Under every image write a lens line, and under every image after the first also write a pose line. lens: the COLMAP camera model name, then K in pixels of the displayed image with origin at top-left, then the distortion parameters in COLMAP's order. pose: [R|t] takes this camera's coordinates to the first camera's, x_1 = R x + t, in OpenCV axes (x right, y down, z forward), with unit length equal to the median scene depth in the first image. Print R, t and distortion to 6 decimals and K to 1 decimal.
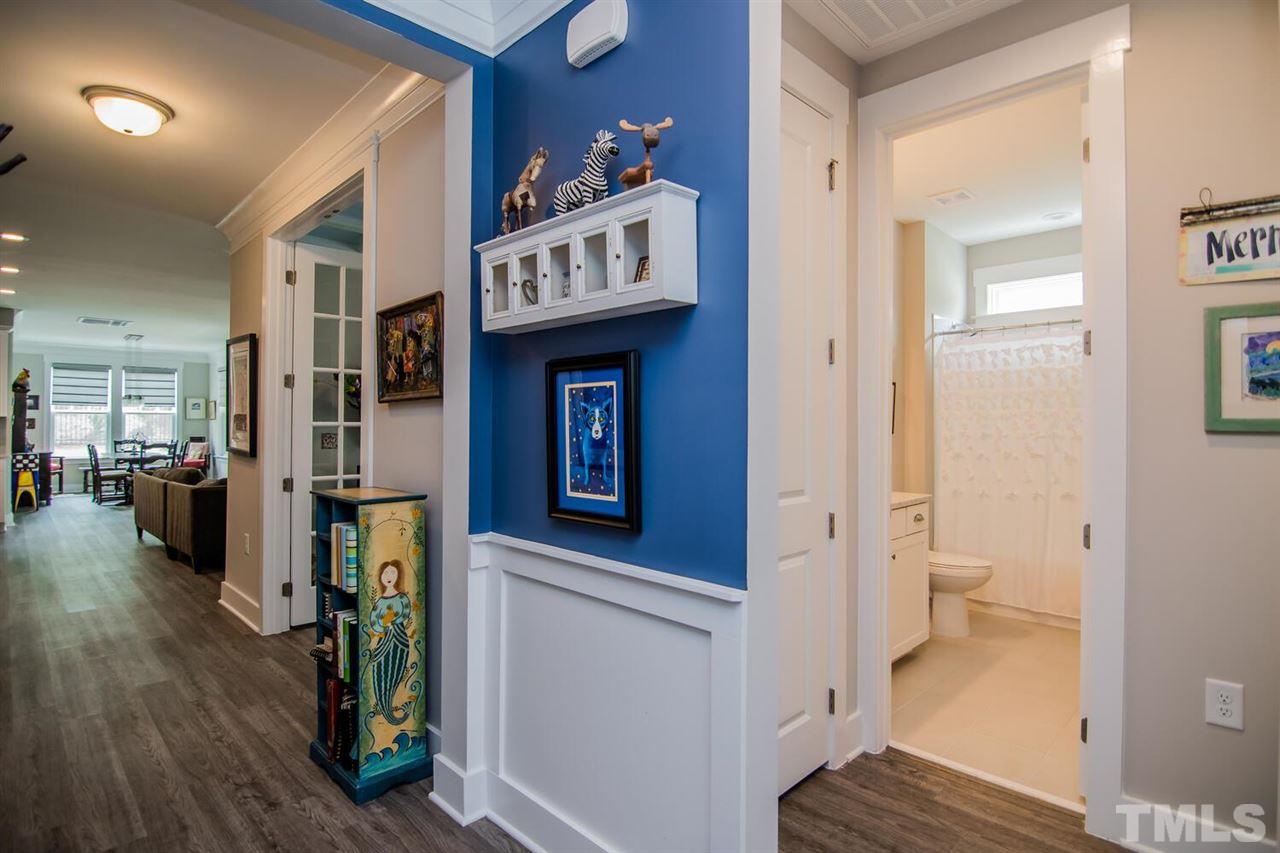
lens RADIAL K [[642.1, 0, 647.1], [0, 642.1, 419.3], [0, 0, 1]] dist [-0.002998, -0.006155]
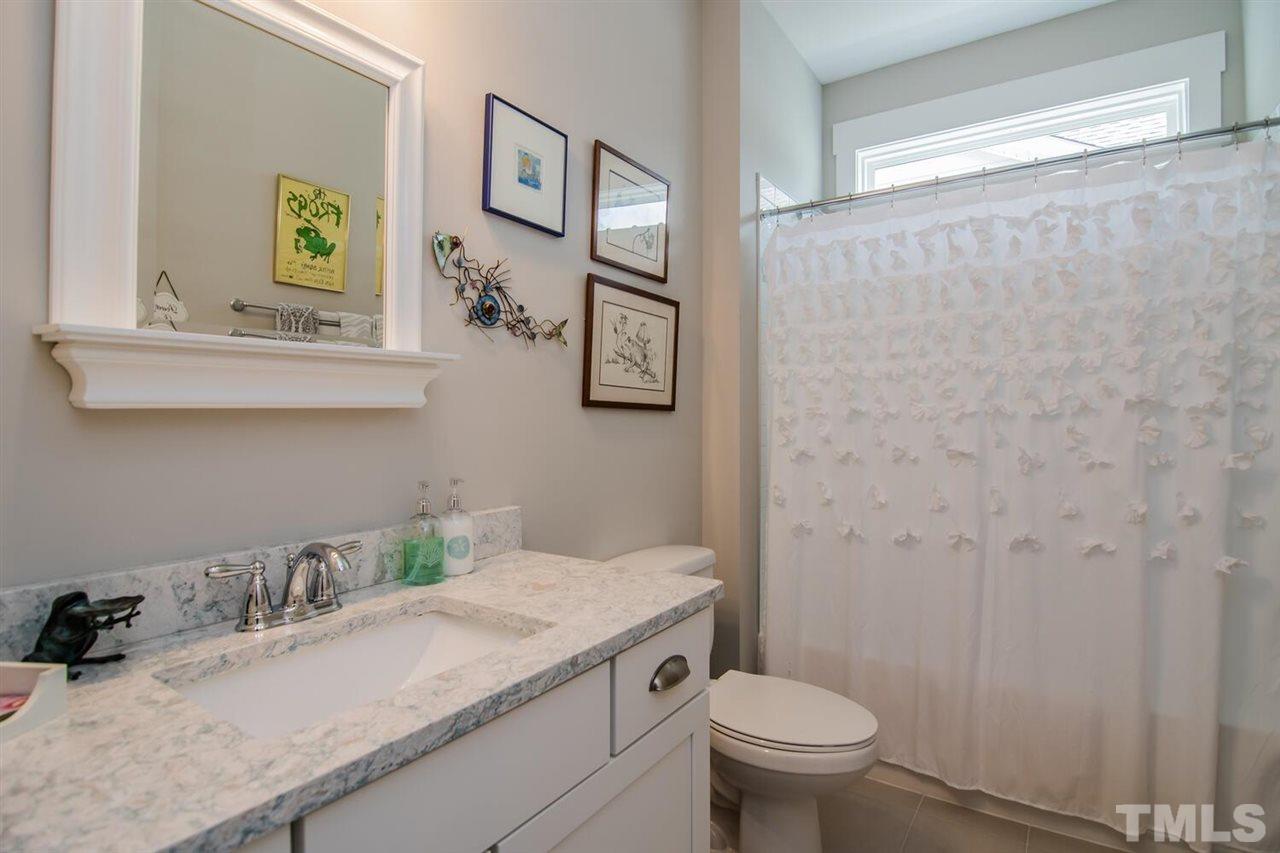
lens RADIAL K [[642.1, 0, 634.3], [0, 642.1, 419.9], [0, 0, 1]] dist [-0.002998, -0.006155]
pose [[0.984160, -0.002662, 0.177263, 0.279134], [0.000677, 0.999936, 0.011258, 0.024253], [-0.177281, -0.010959, 0.984099, 0.557551]]
